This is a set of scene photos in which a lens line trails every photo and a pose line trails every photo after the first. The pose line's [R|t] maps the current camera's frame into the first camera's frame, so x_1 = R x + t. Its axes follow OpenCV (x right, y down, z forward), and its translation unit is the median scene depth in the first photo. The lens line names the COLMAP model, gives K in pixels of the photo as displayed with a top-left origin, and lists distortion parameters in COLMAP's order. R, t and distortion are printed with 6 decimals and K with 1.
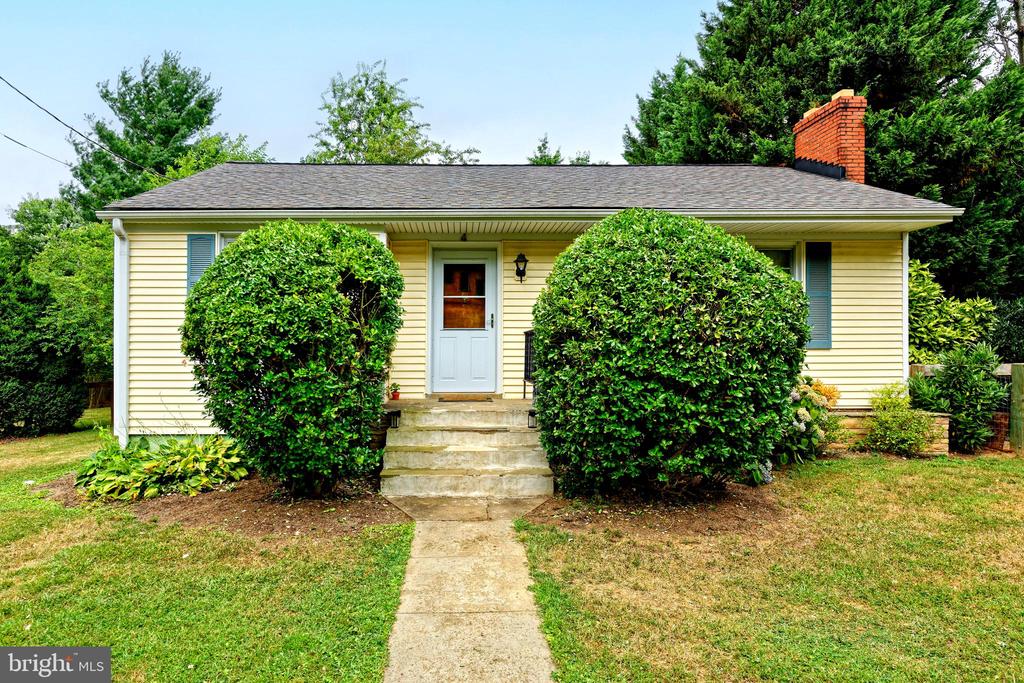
lens RADIAL K [[645.1, 0, 510.8], [0, 645.1, 320.6], [0, 0, 1]] dist [-0.000444, 0.000356]
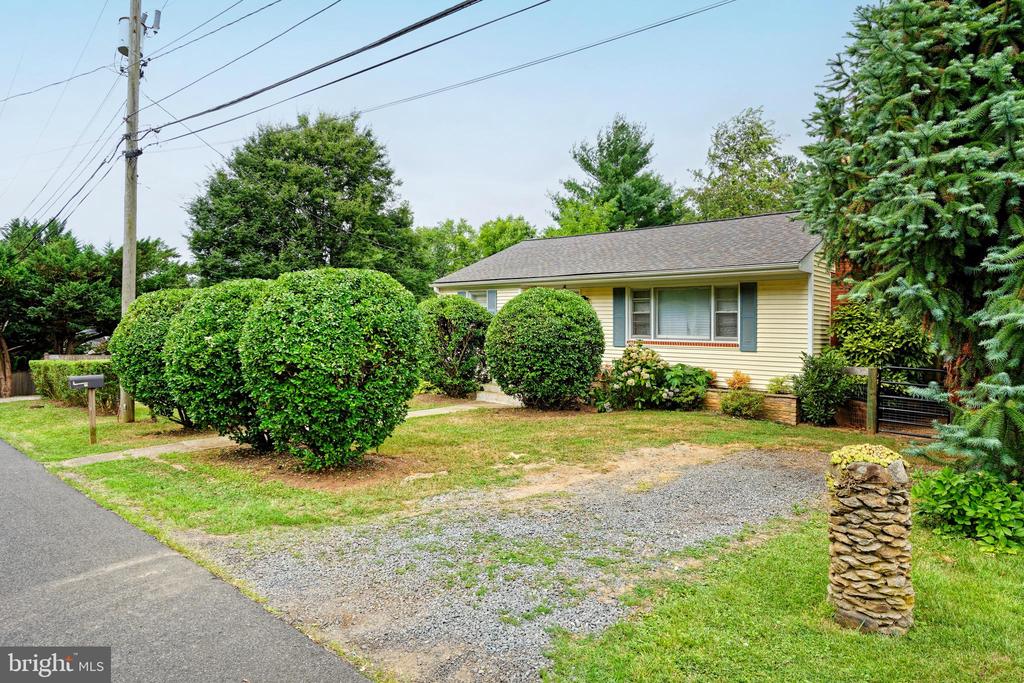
lens RADIAL K [[645.1, 0, 510.8], [0, 645.1, 320.6], [0, 0, 1]] dist [-0.000444, 0.000356]
pose [[0.714889, 0.005657, -0.699215, 1.288522], [0.003792, 0.999921, 0.011967, -0.057170], [0.699228, -0.011207, 0.714811, -0.562670]]
